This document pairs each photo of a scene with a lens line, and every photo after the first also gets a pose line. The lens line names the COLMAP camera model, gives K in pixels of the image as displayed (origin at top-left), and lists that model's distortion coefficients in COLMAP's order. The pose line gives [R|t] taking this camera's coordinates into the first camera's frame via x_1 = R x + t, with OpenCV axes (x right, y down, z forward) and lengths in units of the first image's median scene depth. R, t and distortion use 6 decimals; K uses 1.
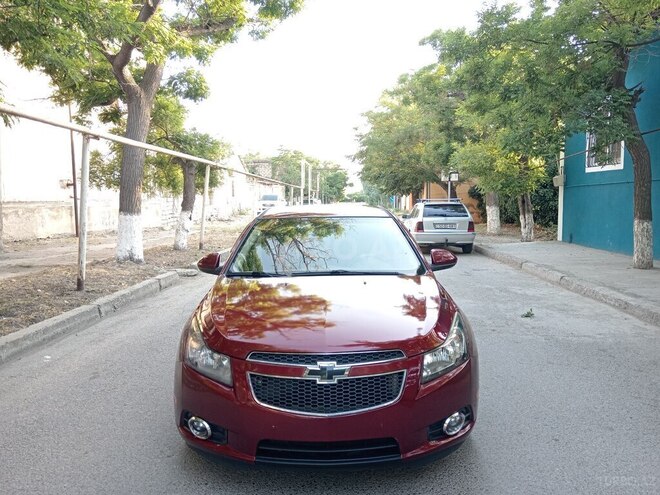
lens RADIAL K [[516.6, 0, 330.1], [0, 516.6, 247.4], [0, 0, 1]] dist [0.007646, -0.004384]
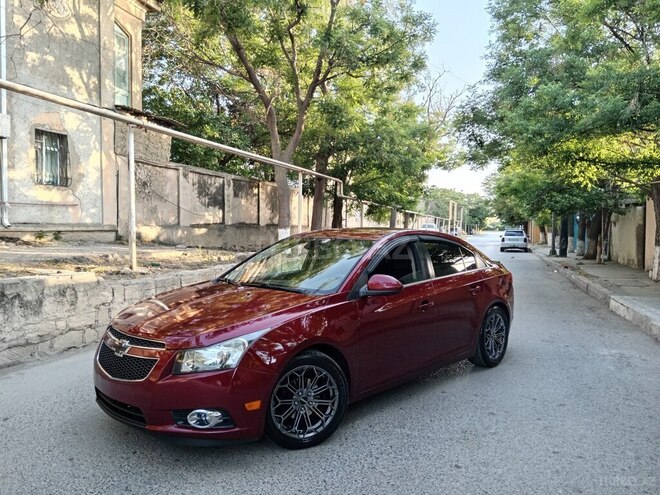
lens RADIAL K [[516.6, 0, 329.7], [0, 516.6, 249.4], [0, 0, 1]] dist [0.007646, -0.004384]
pose [[0.962483, 0.026894, -0.270005, 0.013459], [-0.040011, 0.998265, -0.043191, 0.039299], [0.268375, 0.052374, 0.961890, -0.428916]]
